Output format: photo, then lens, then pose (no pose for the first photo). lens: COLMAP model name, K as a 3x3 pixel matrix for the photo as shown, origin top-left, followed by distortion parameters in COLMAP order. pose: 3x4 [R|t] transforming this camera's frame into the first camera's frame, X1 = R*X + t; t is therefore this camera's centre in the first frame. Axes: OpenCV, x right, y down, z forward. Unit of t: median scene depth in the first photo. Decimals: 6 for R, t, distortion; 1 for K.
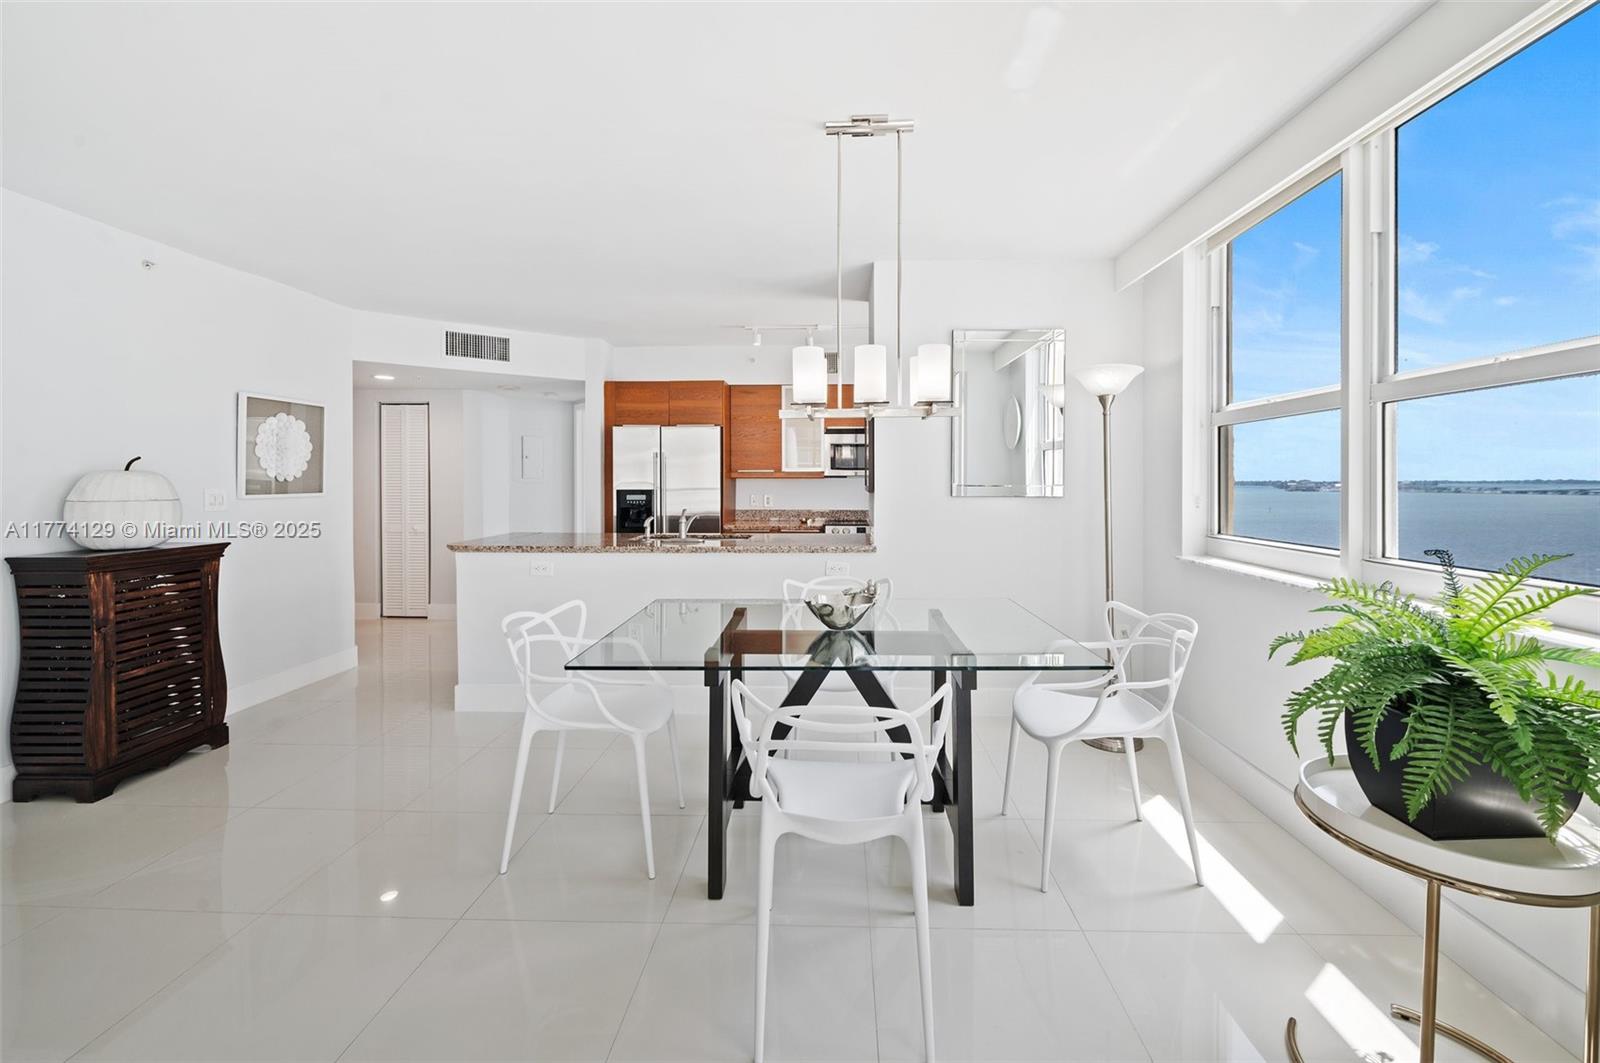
lens RADIAL K [[648.7, 0, 809.2], [0, 648.7, 499.8], [0, 0, 1]] dist [-0.008112, -0.000063]
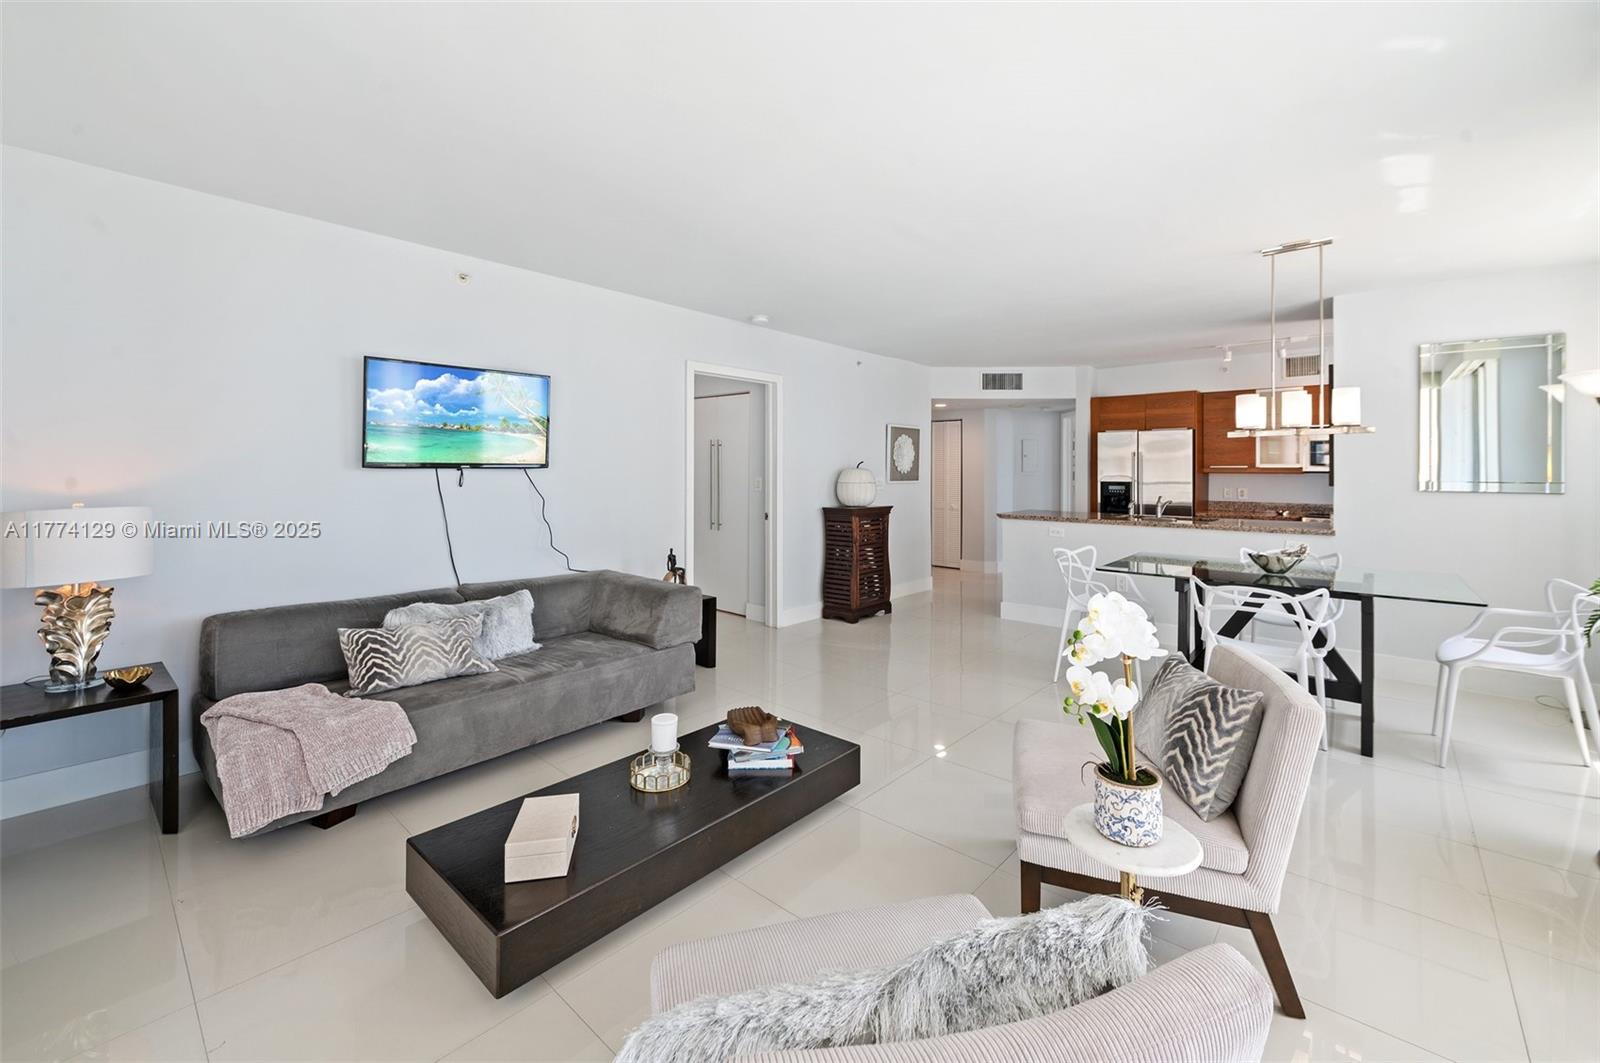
lens RADIAL K [[663.0, 0, 806.0], [0, 663.0, 456.4], [0, 0, 1]] dist [-0.009032, -0.000058]
pose [[0.780880, -0.008204, -0.624628, 0.076612], [-0.025473, 0.998664, -0.044962, 0.009985], [0.624162, 0.051021, 0.779627, -0.447816]]
